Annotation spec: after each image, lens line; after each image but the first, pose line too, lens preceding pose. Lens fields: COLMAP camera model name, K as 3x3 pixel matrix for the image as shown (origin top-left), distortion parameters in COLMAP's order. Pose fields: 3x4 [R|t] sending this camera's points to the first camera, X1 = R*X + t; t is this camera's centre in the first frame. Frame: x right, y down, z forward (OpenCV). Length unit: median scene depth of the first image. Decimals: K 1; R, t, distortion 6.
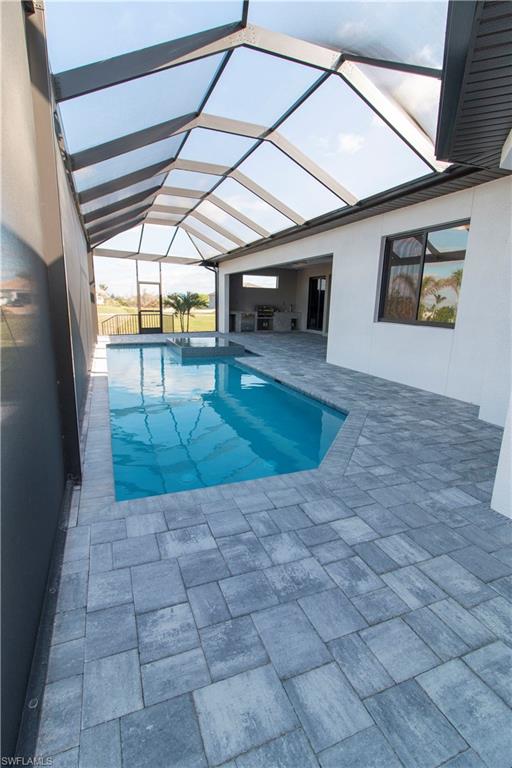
lens RADIAL K [[351.9, 0, 255.1], [0, 351.9, 384.2], [0, 0, 1]] dist [-0.011850, -0.005038]
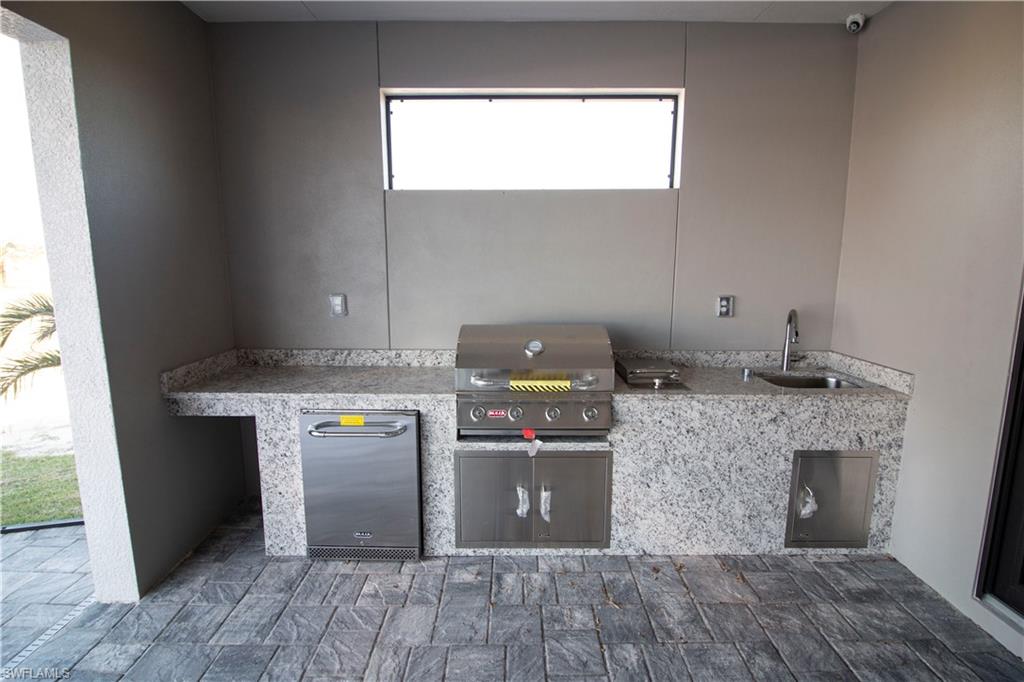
lens RADIAL K [[469.2, 0, 512.0], [0, 469.2, 338.4], [0, 0, 1]] dist [-0.011850, -0.005038]
pose [[0.921223, 0.033669, -0.387576, 0.077906], [-0.059911, 0.996642, -0.055823, -0.210393], [0.384395, 0.074645, 0.920146, 0.843177]]
